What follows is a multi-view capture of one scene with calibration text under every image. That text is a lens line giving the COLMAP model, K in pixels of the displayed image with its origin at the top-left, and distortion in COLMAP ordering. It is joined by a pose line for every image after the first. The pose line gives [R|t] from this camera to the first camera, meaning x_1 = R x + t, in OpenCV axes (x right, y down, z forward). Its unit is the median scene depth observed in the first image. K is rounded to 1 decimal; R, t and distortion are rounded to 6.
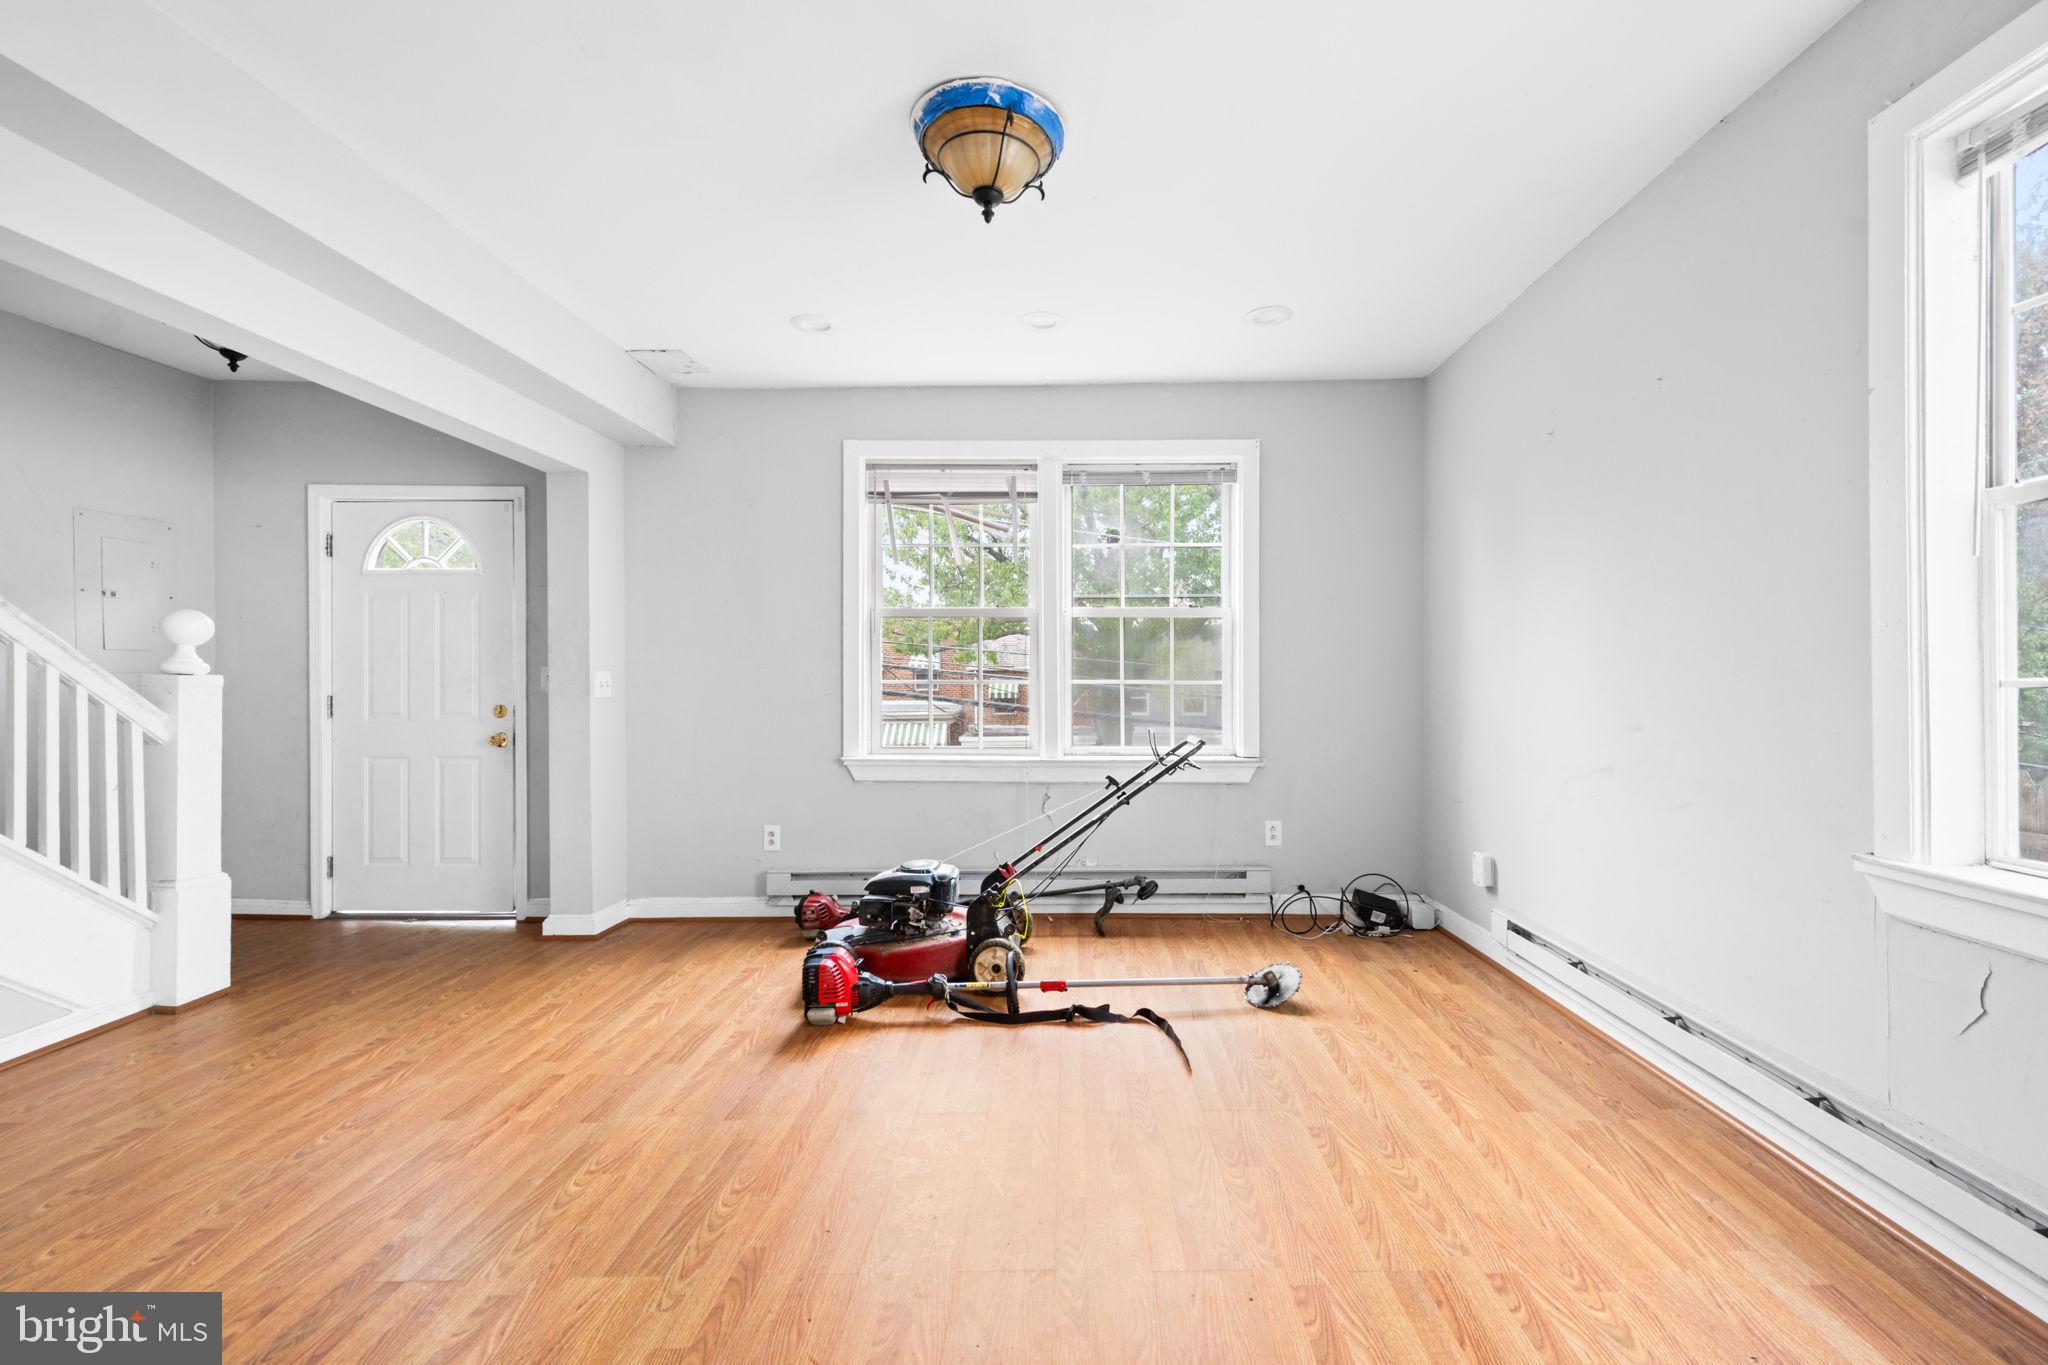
lens RADIAL K [[849.6, 0, 1079.9], [0, 849.6, 676.0], [0, 0, 1]] dist [0.015564, -0.003155]
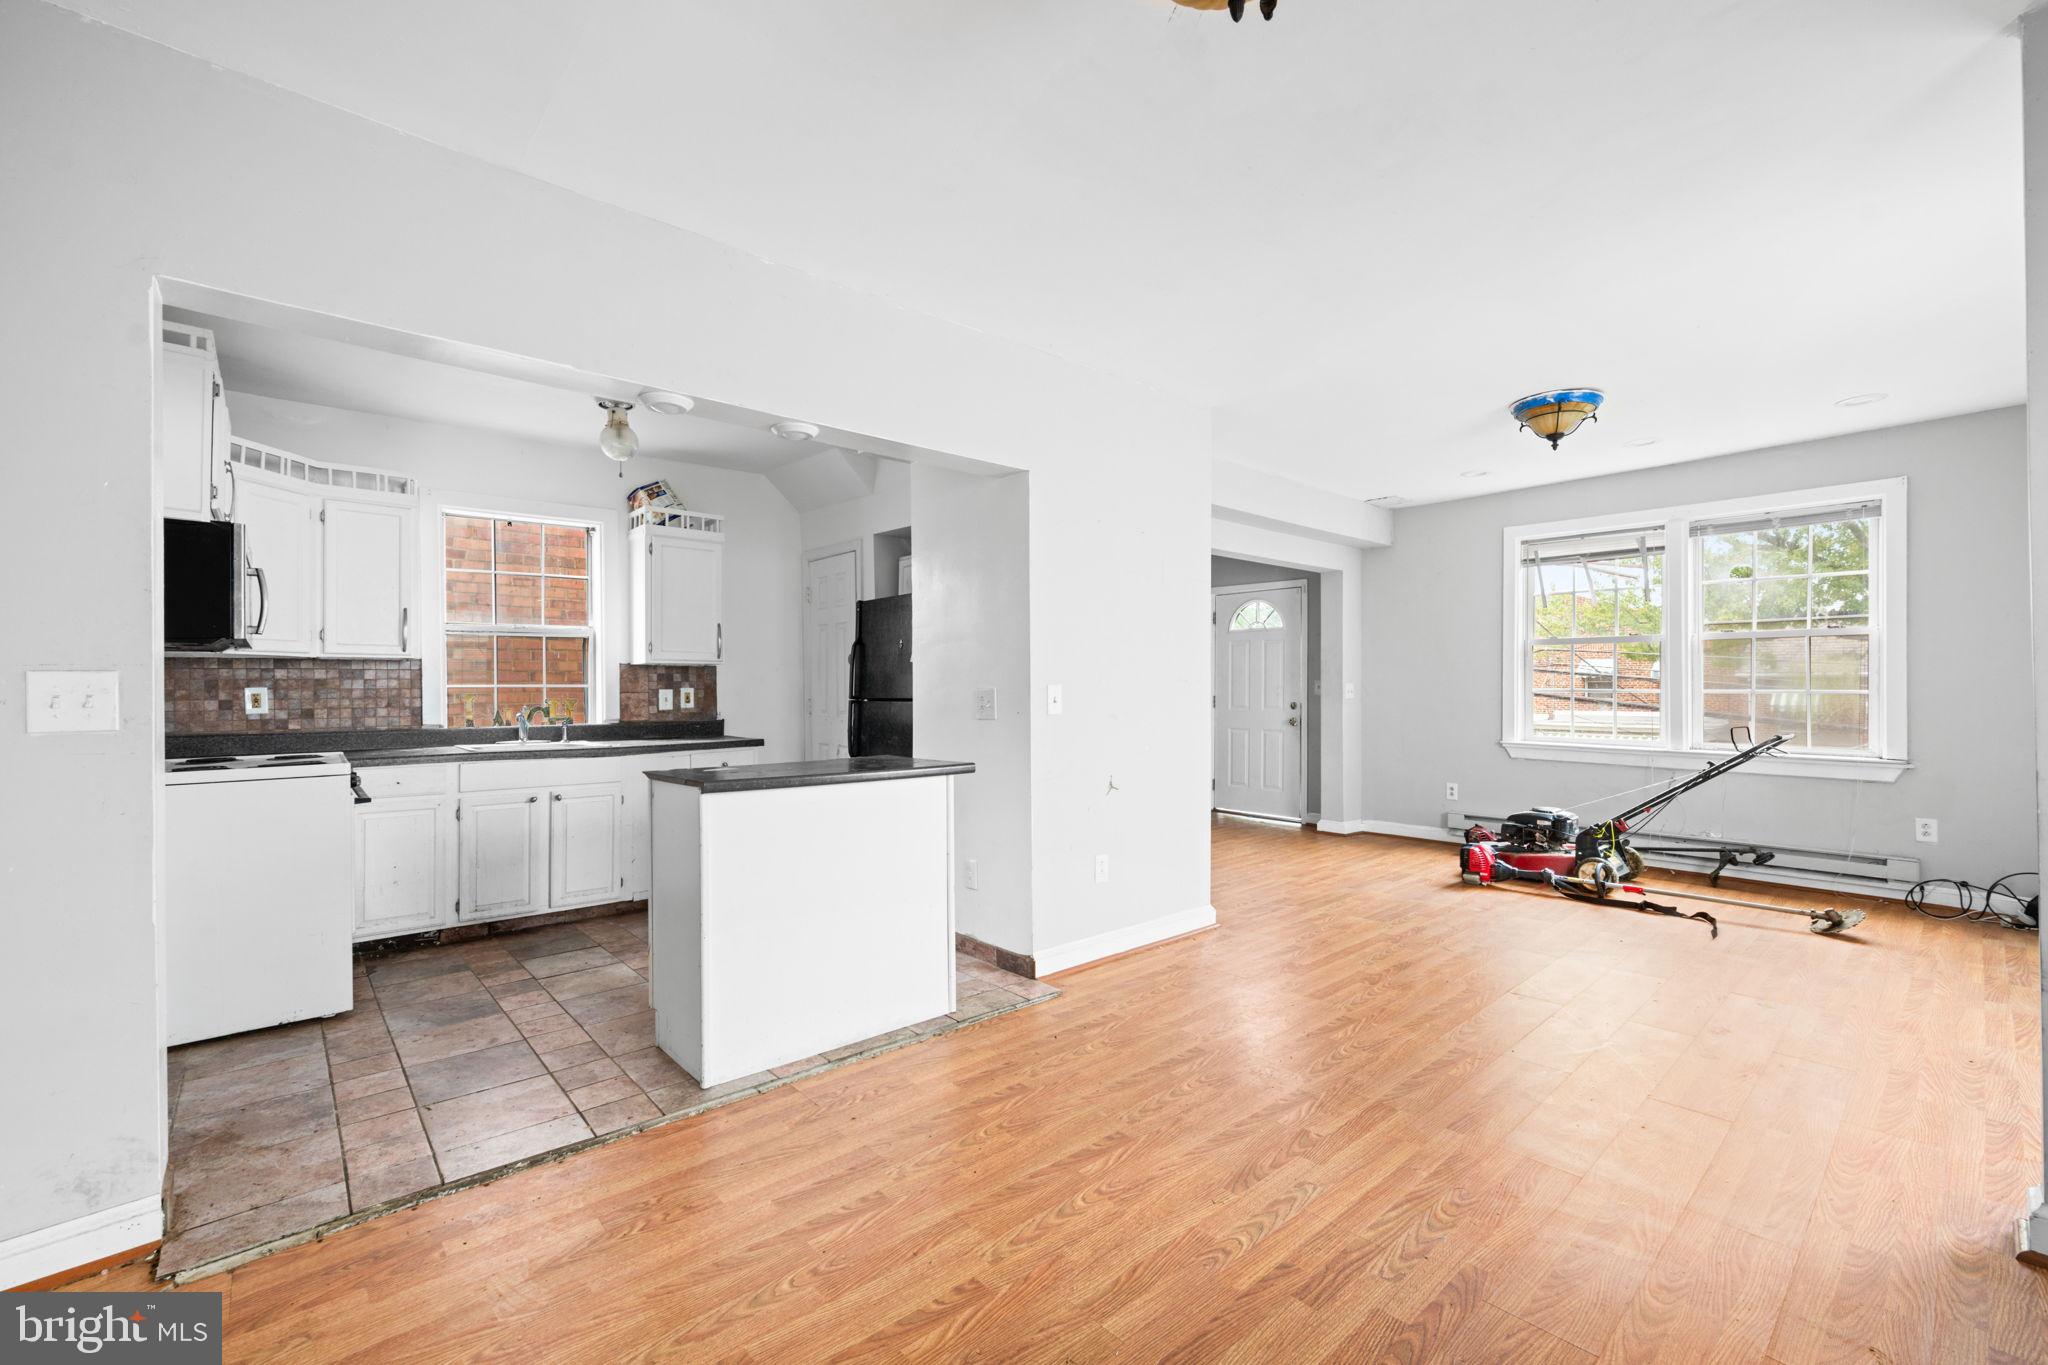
lens RADIAL K [[849.6, 0, 1018.0], [0, 849.6, 691.9], [0, 0, 1]] dist [0.015564, -0.003155]
pose [[0.654754, 0.007809, -0.755802, 0.357646], [0.001025, 0.999937, 0.011220, -0.009844], [0.755842, -0.008121, 0.654704, -0.746225]]
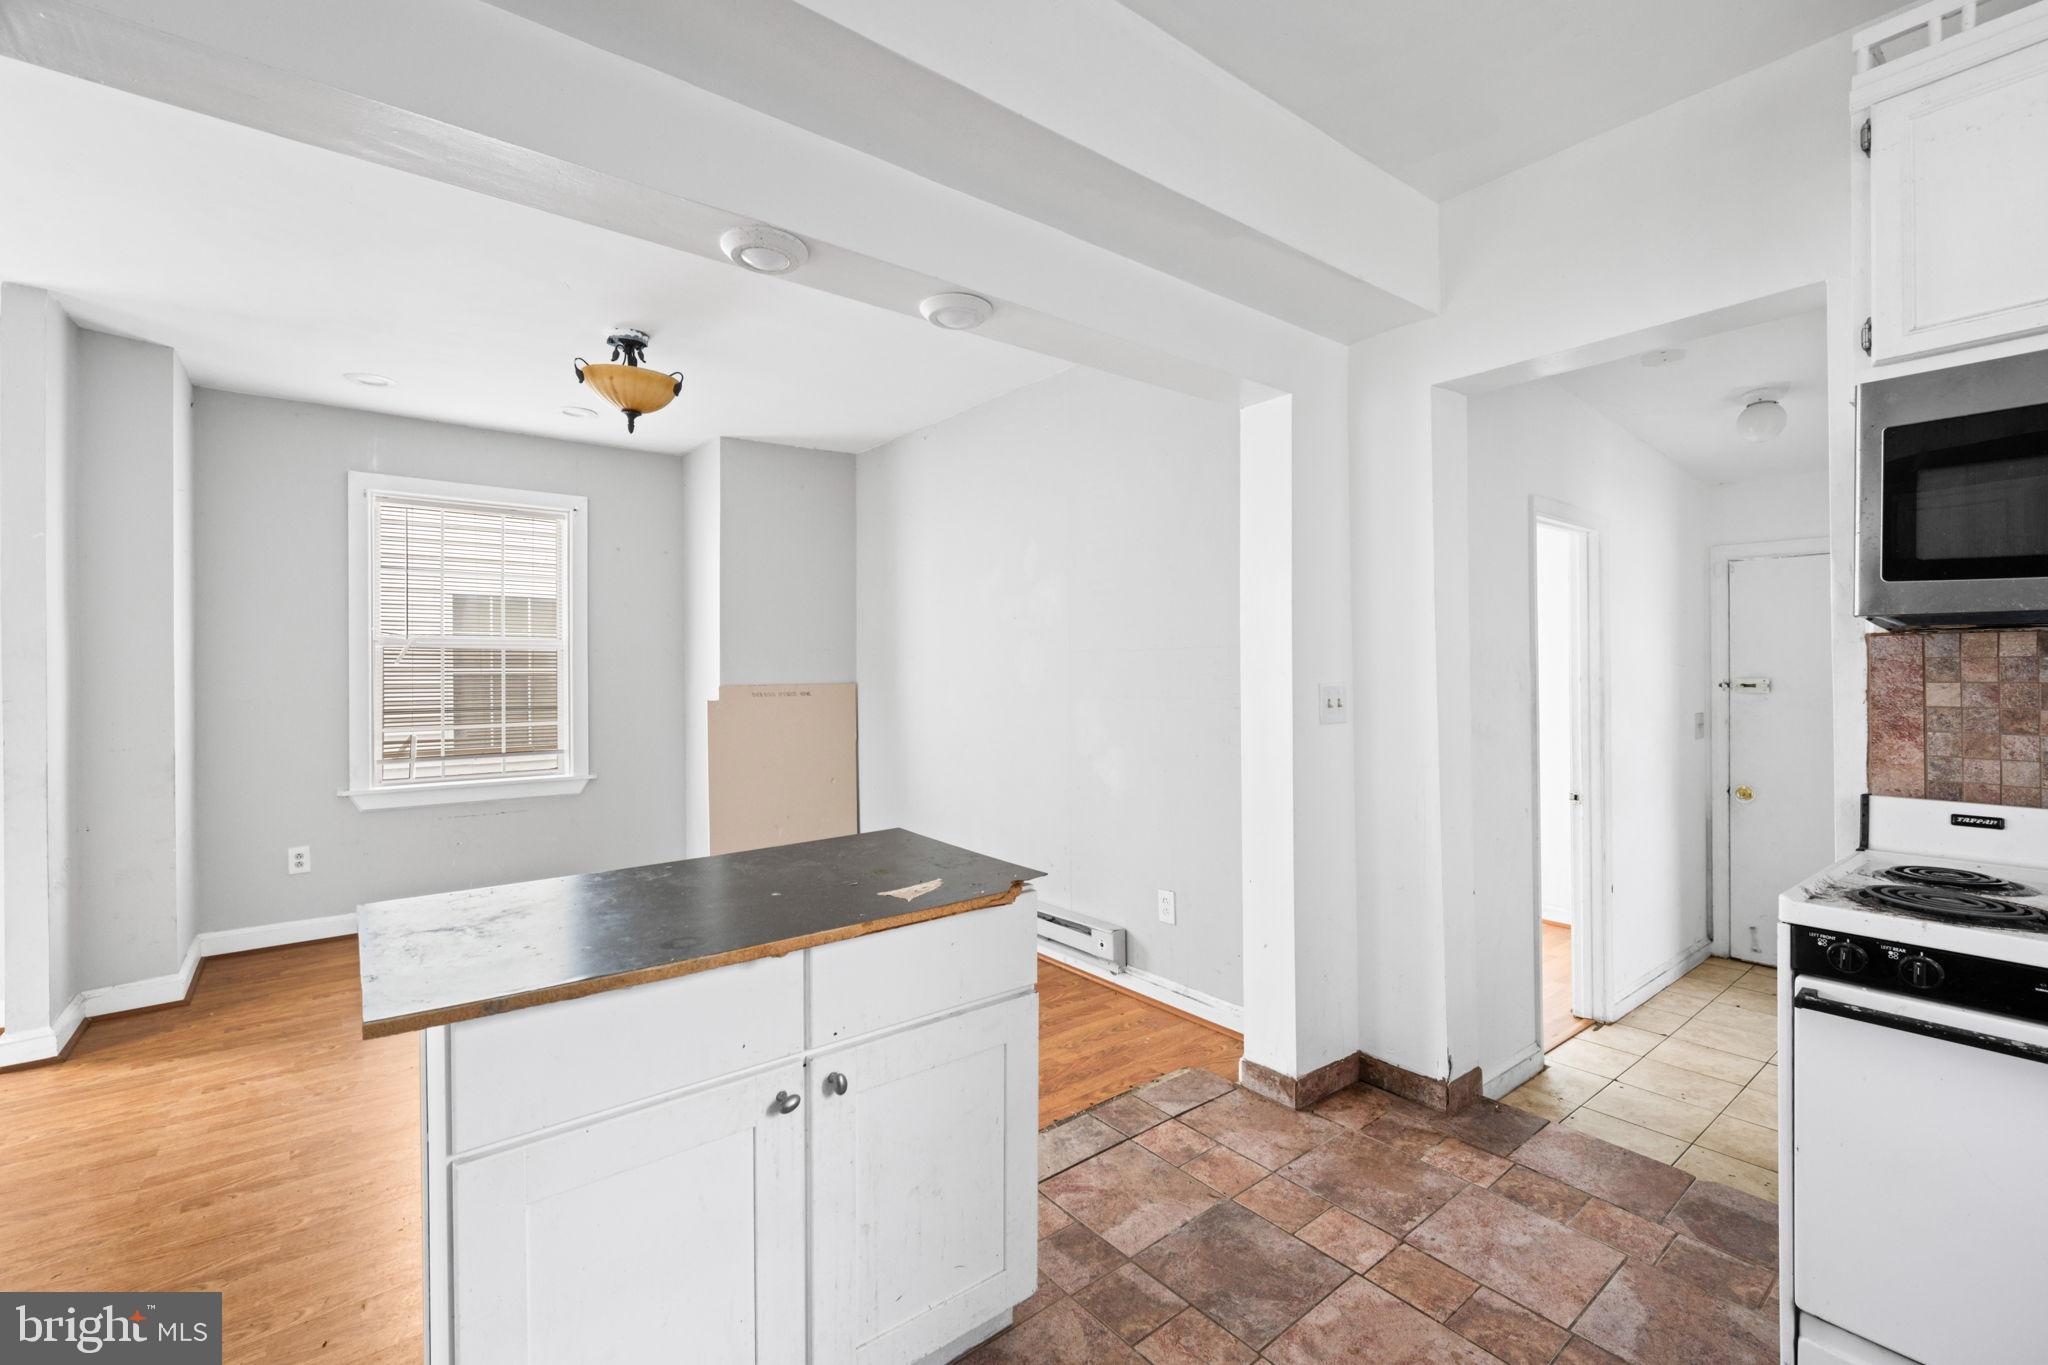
lens RADIAL K [[849.6, 0, 1037.5], [0, 849.6, 678.7], [0, 0, 1]] dist [0.015564, -0.003155]
pose [[-0.628548, 0.006443, 0.777744, -0.909832], [0.003936, 0.999979, -0.005103, -0.021522], [-0.777761, -0.000146, -0.628560, -0.166672]]
